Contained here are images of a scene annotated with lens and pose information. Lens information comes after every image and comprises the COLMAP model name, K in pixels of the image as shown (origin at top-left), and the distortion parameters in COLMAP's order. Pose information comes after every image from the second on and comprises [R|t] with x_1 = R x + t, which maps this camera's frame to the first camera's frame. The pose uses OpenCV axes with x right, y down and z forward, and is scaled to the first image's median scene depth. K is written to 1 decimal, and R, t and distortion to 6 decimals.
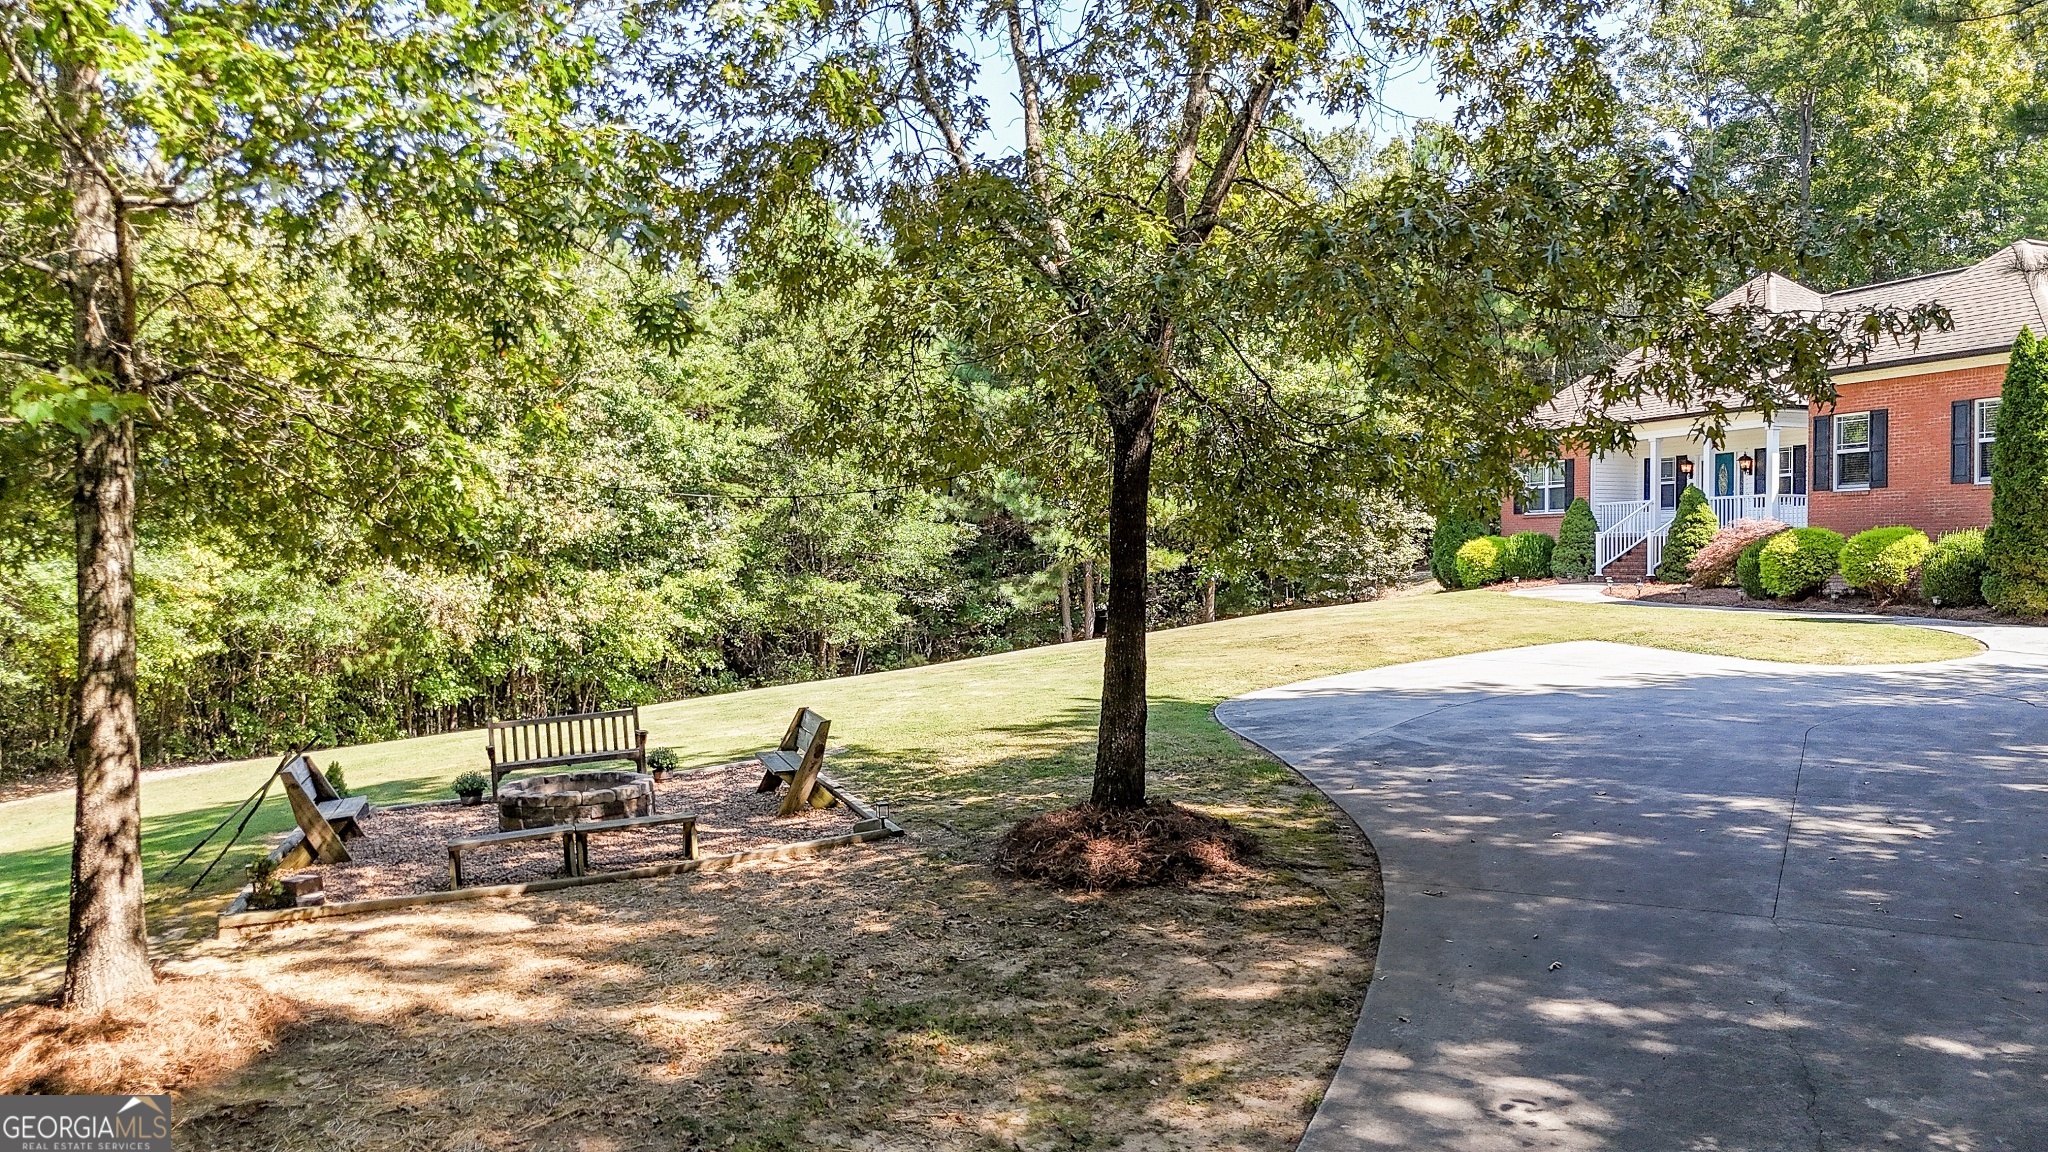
lens RADIAL K [[1517.8, 0, 1024.5], [0, 1517.8, 575.7], [0, 0, 1]] dist [0.046053, -0.029377]
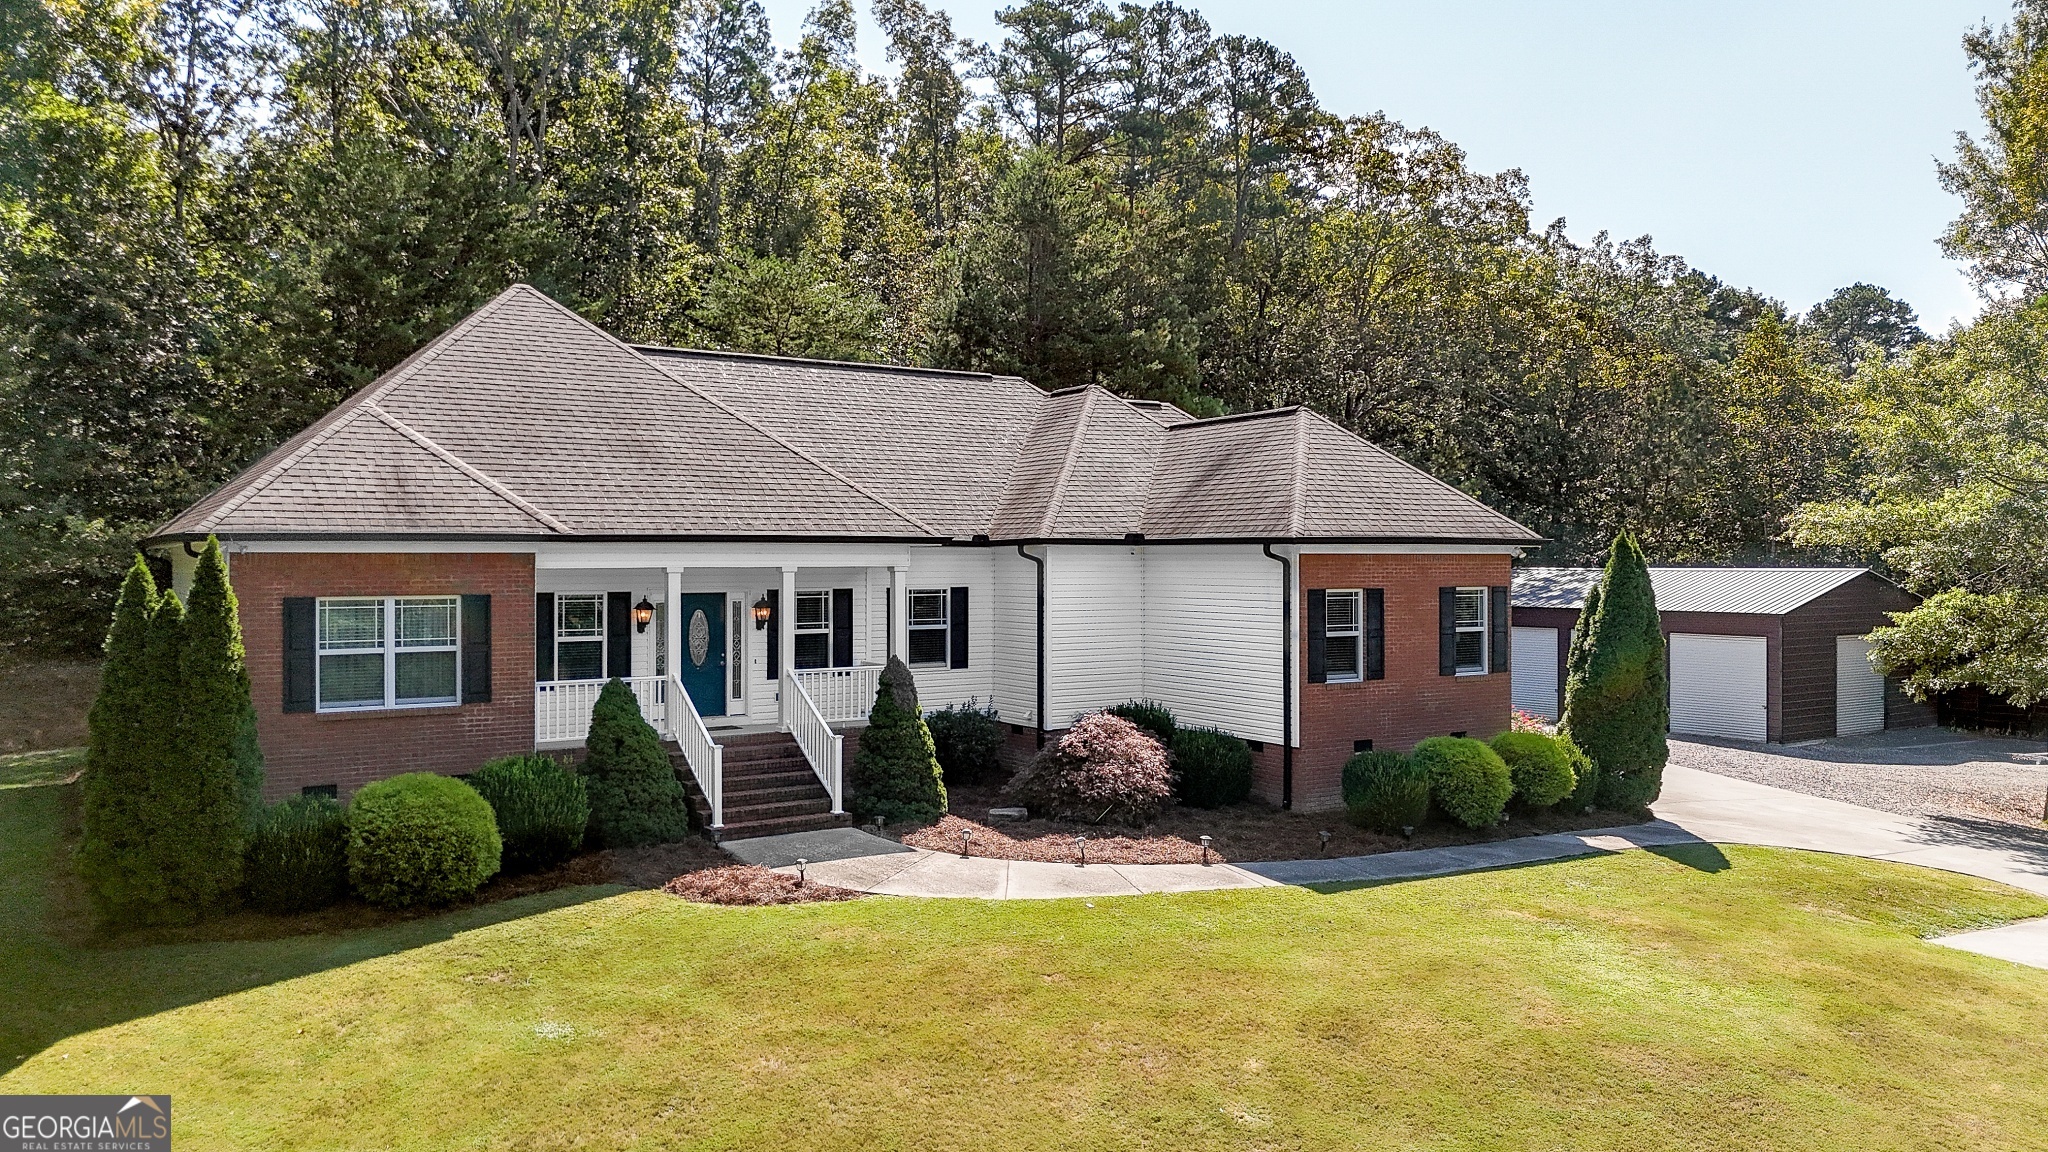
lens RADIAL K [[1517.8, 0, 1021.2], [0, 1517.8, 567.7], [0, 0, 1]] dist [0.046053, -0.029377]
pose [[-0.212865, -0.008485, 0.977045, -0.164229], [0.008858, 0.999904, 0.010614, -0.093519], [-0.977042, 0.010914, -0.212769, 0.983927]]
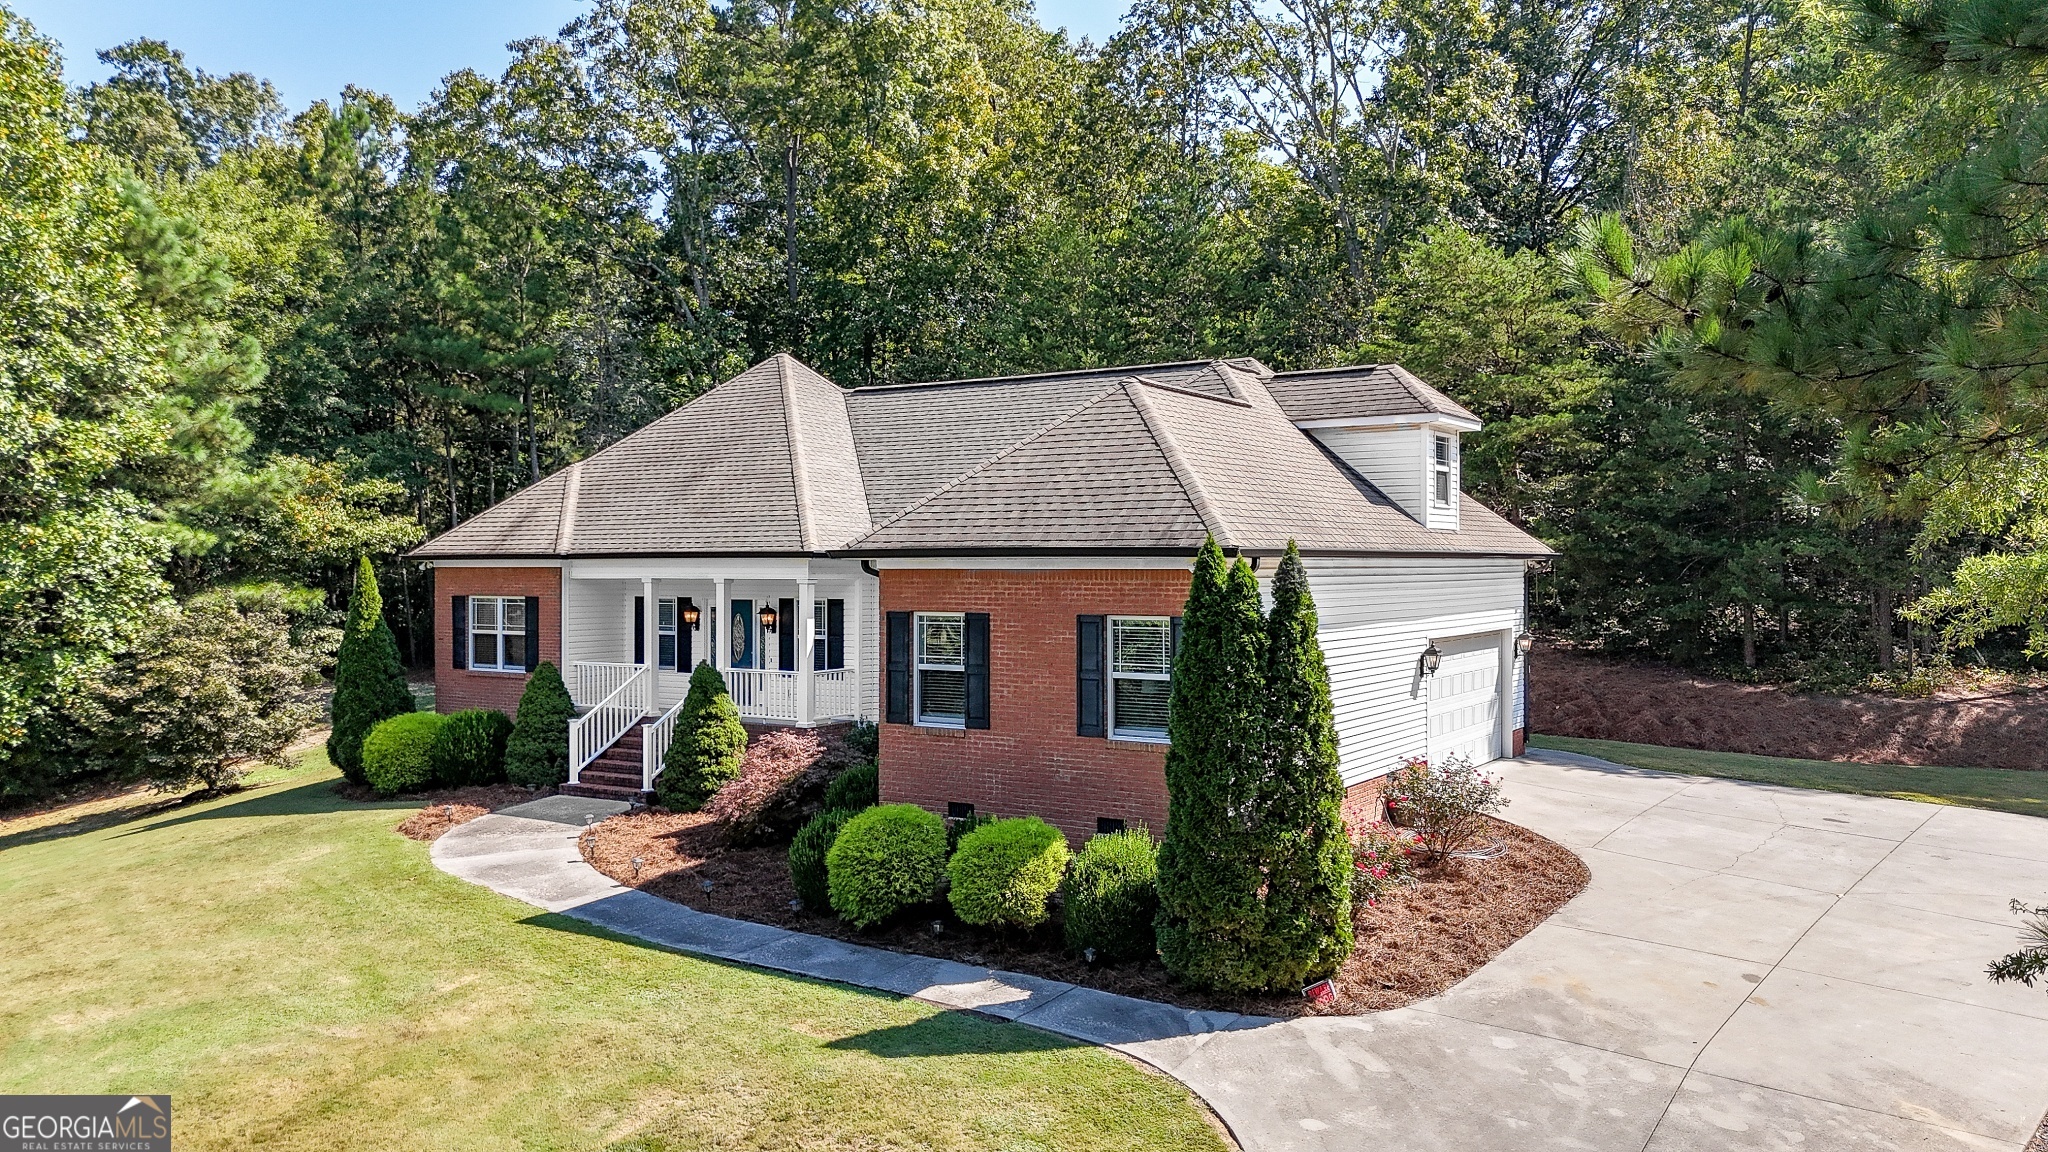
lens RADIAL K [[1517.8, 0, 1027.9], [0, 1517.8, 562.1], [0, 0, 1]] dist [0.046053, -0.029377]
pose [[0.796941, -0.005010, 0.604036, 0.124239], [0.009972, 0.999938, -0.004863, -0.091058], [-0.603974, 0.009899, 0.796942, 0.327708]]
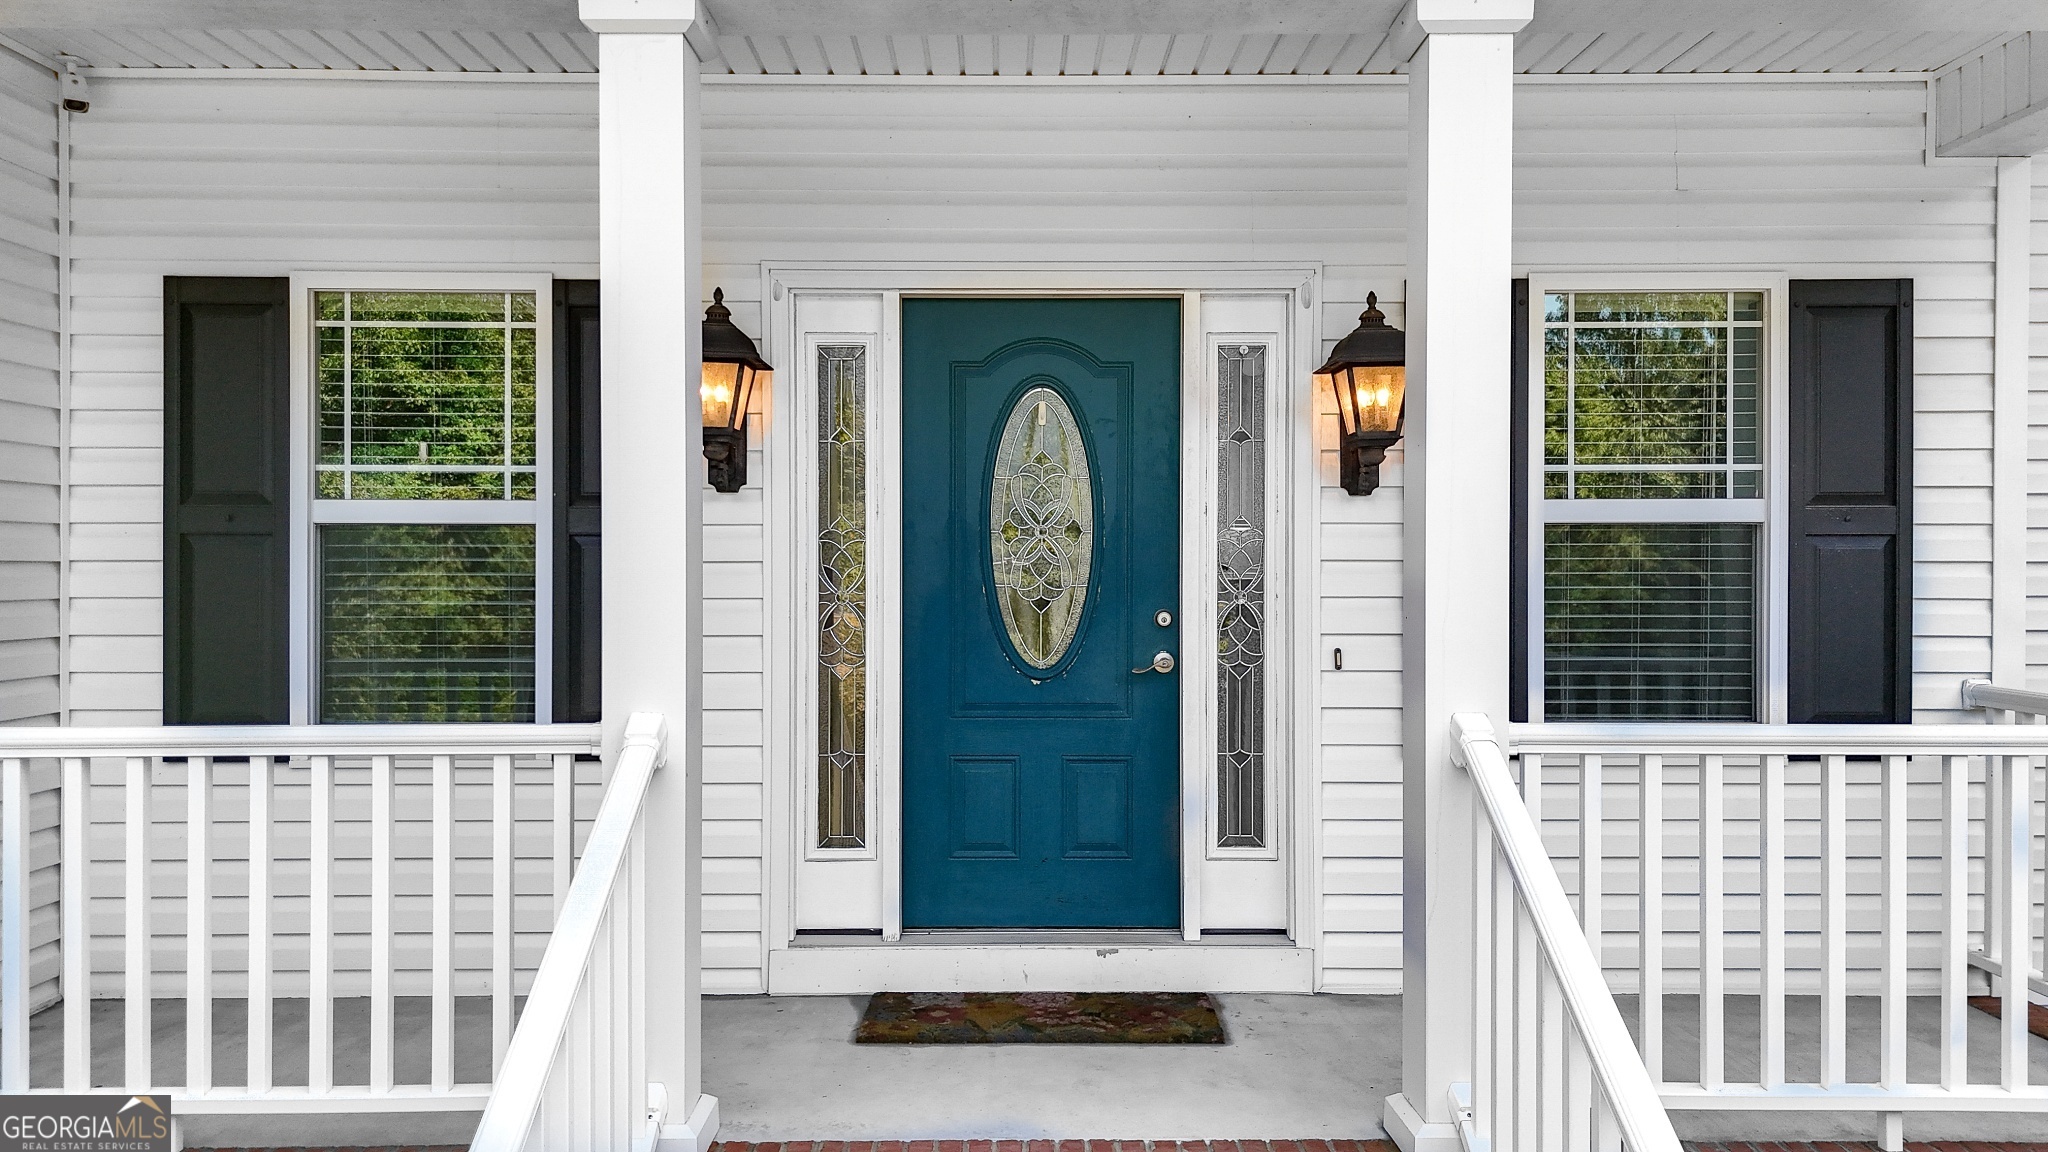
lens RADIAL K [[1517.8, 0, 1012.6], [0, 1517.8, 562.5], [0, 0, 1]] dist [0.046053, -0.029377]
pose [[0.320487, -0.028309, 0.946830, 0.335697], [0.006951, 0.999597, 0.027534, -0.061207], [-0.947227, -0.002243, 0.320555, 0.945211]]
